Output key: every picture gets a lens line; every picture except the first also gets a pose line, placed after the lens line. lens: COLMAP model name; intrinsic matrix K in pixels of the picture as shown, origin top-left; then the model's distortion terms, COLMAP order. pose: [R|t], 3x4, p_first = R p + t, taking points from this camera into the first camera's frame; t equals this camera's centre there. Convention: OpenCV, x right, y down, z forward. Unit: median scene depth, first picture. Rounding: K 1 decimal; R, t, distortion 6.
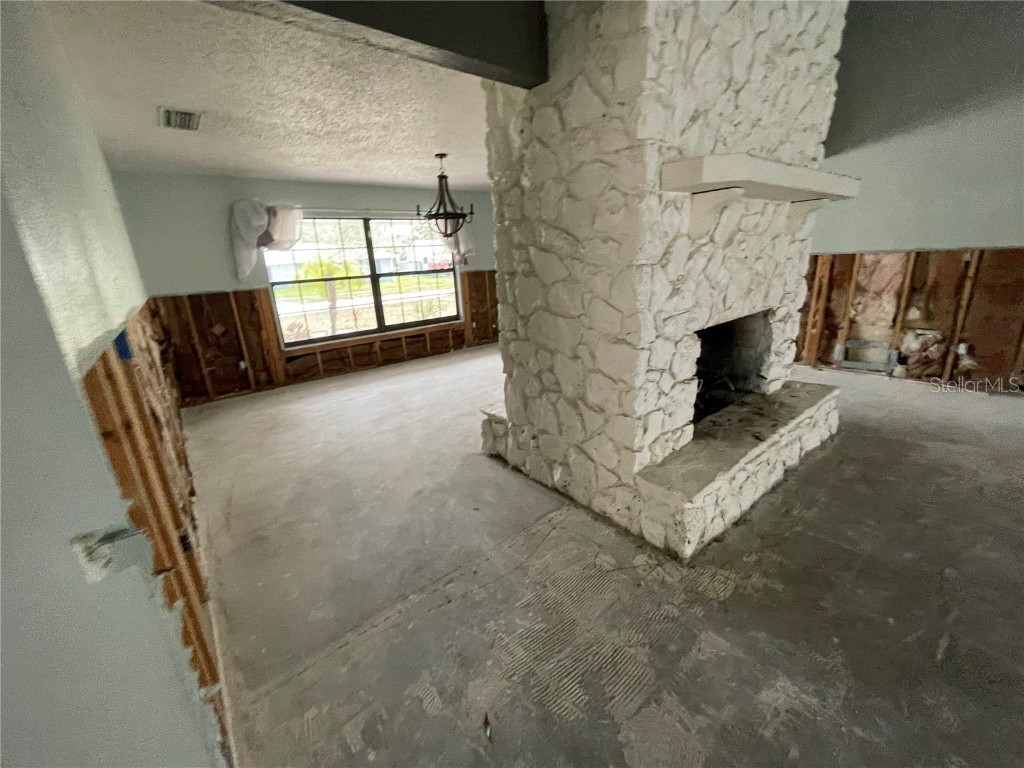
lens RADIAL K [[416.7, 0, 511.9], [0, 416.7, 381.7], [0, 0, 1]] dist [-0.003329, -0.000045]
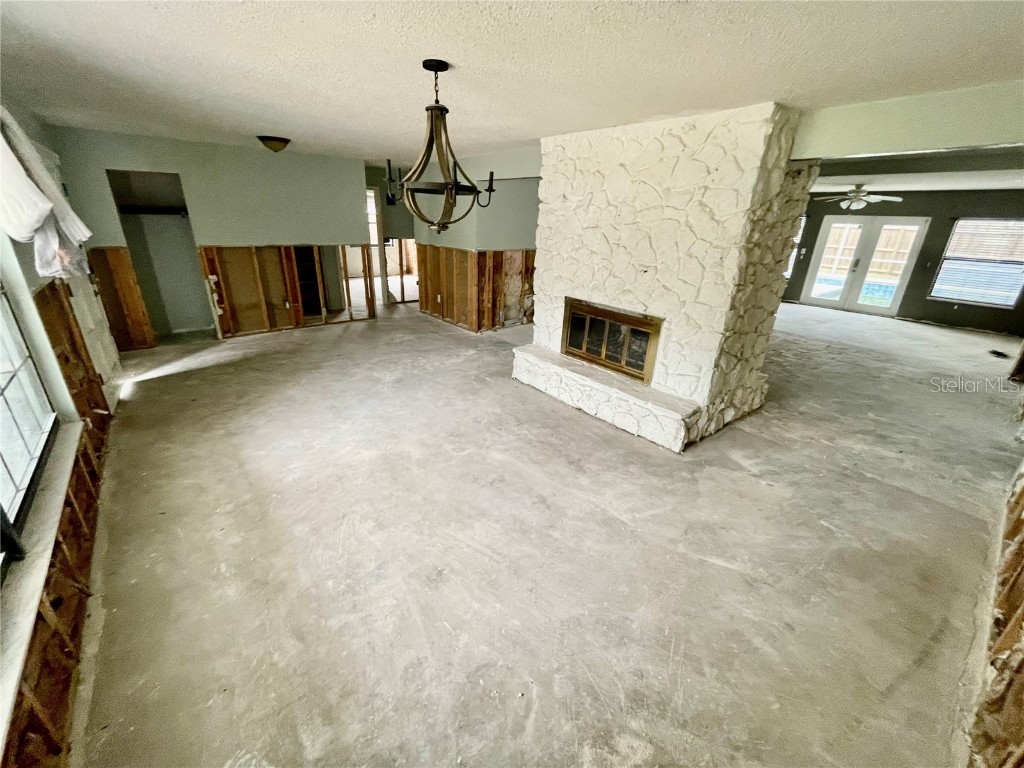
lens RADIAL K [[433.7, 0, 512.0], [0, 433.7, 384.0], [0, 0, 1]] dist [0.000507, -0.000218]
pose [[-0.005335, -0.301070, 0.953587, -0.826985], [0.253084, 0.922148, 0.292560, -0.322589], [-0.967430, 0.242898, 0.071277, 1.004959]]
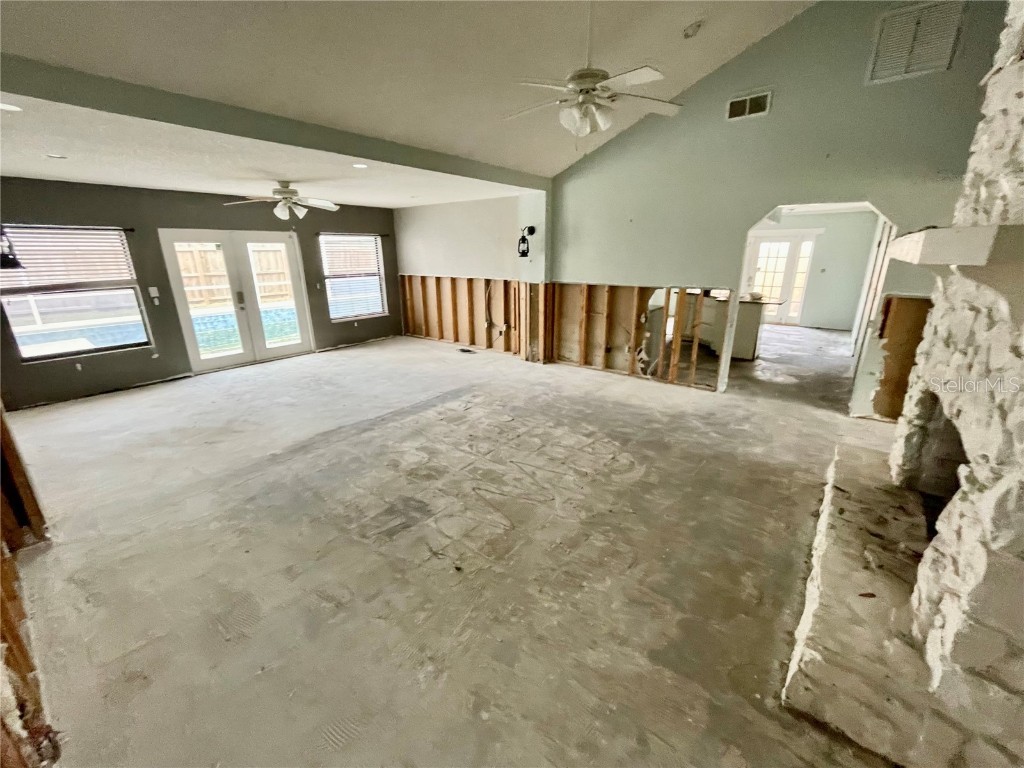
lens RADIAL K [[416.7, 0, 511.9], [0, 416.7, 381.7], [0, 0, 1]] dist [-0.003329, -0.000045]
pose [[-0.975151, 0.126379, -0.181961, 0.900586], [0.001784, 0.825788, 0.563978, -0.388278], [0.221536, 0.549639, -0.805493, 0.879408]]
